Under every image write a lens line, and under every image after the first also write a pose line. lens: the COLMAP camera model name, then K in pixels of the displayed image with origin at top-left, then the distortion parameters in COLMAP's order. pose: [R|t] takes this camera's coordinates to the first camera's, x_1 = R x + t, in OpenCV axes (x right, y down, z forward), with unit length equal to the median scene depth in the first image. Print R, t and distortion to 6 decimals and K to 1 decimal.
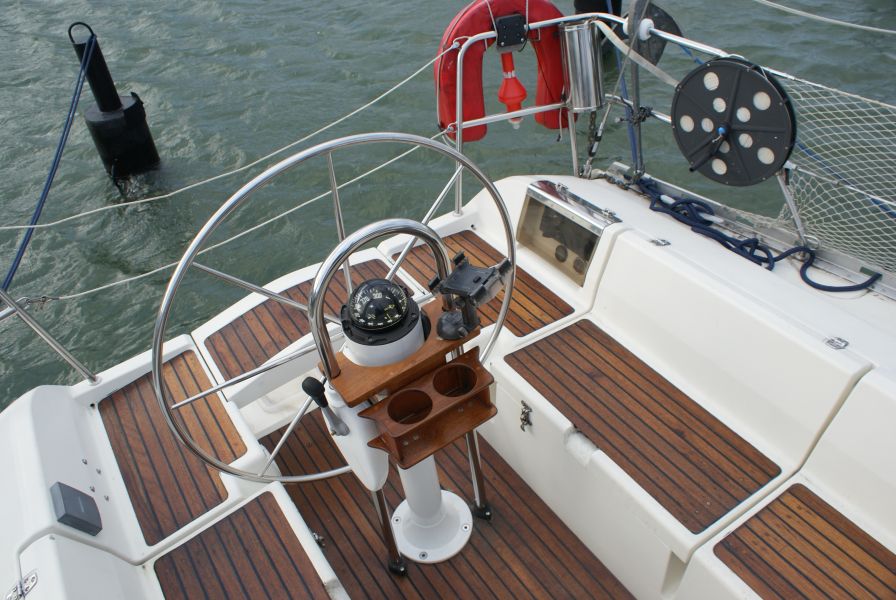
lens RADIAL K [[703.1, 0, 444.3], [0, 703.1, 303.9], [0, 0, 1]] dist [-0.158727, 0.135530]
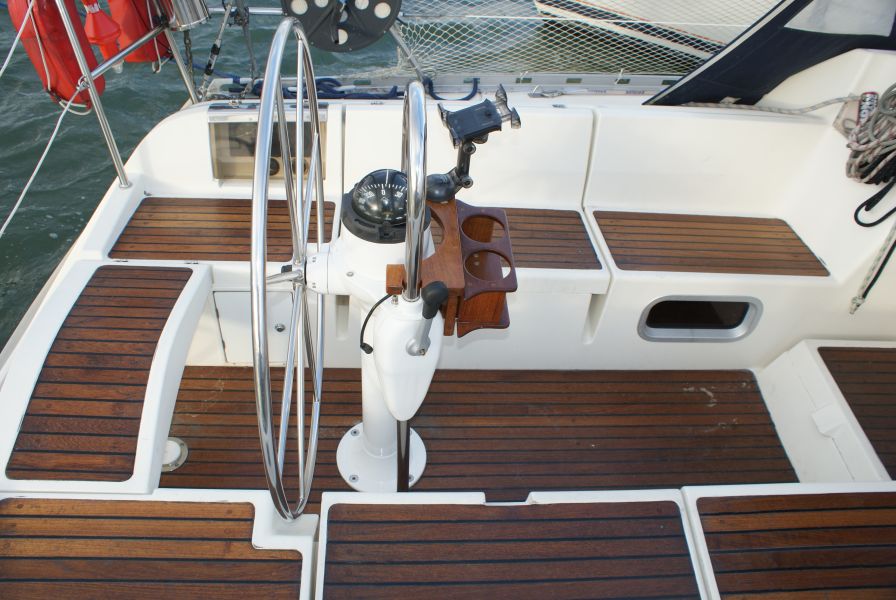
lens RADIAL K [[703.1, 0, 444.3], [0, 703.1, 303.9], [0, 0, 1]] dist [-0.158727, 0.135530]
pose [[0.495162, -0.497307, 0.712391, -0.525693], [0.460232, 0.845614, 0.270414, -0.066116], [-0.736886, 0.193967, 0.647592, 0.280919]]
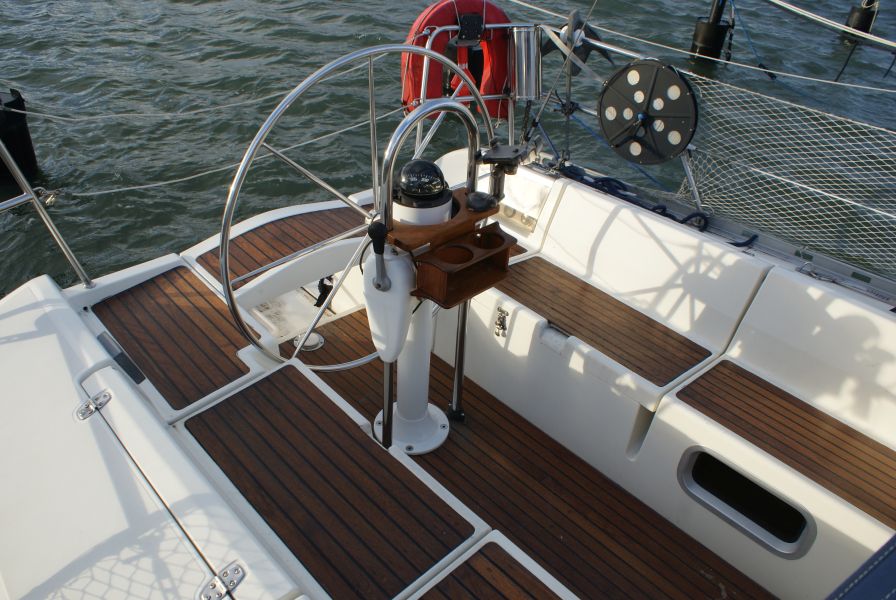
lens RADIAL K [[703.1, 0, 444.3], [0, 703.1, 303.9], [0, 0, 1]] dist [-0.158727, 0.135530]
pose [[0.972080, 0.043480, 0.230588, -0.226176], [-0.017003, 0.993152, -0.115589, 0.245364], [-0.234034, 0.108441, 0.966162, -0.105201]]
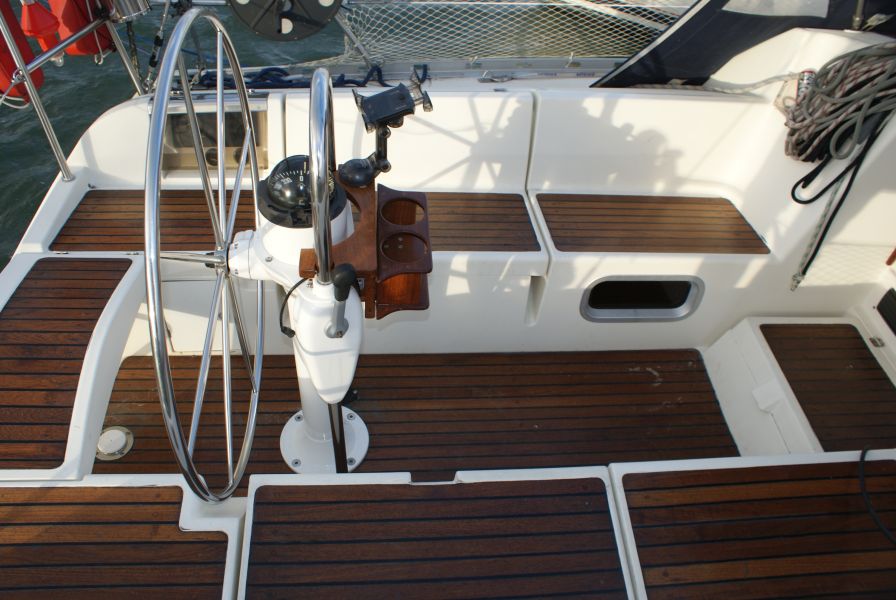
lens RADIAL K [[703.1, 0, 444.3], [0, 703.1, 303.9], [0, 0, 1]] dist [-0.158727, 0.135530]
pose [[0.474894, -0.518201, 0.711297, -0.502549], [0.474224, 0.831551, 0.289196, -0.031074], [-0.741342, 0.199977, 0.640642, 0.227111]]
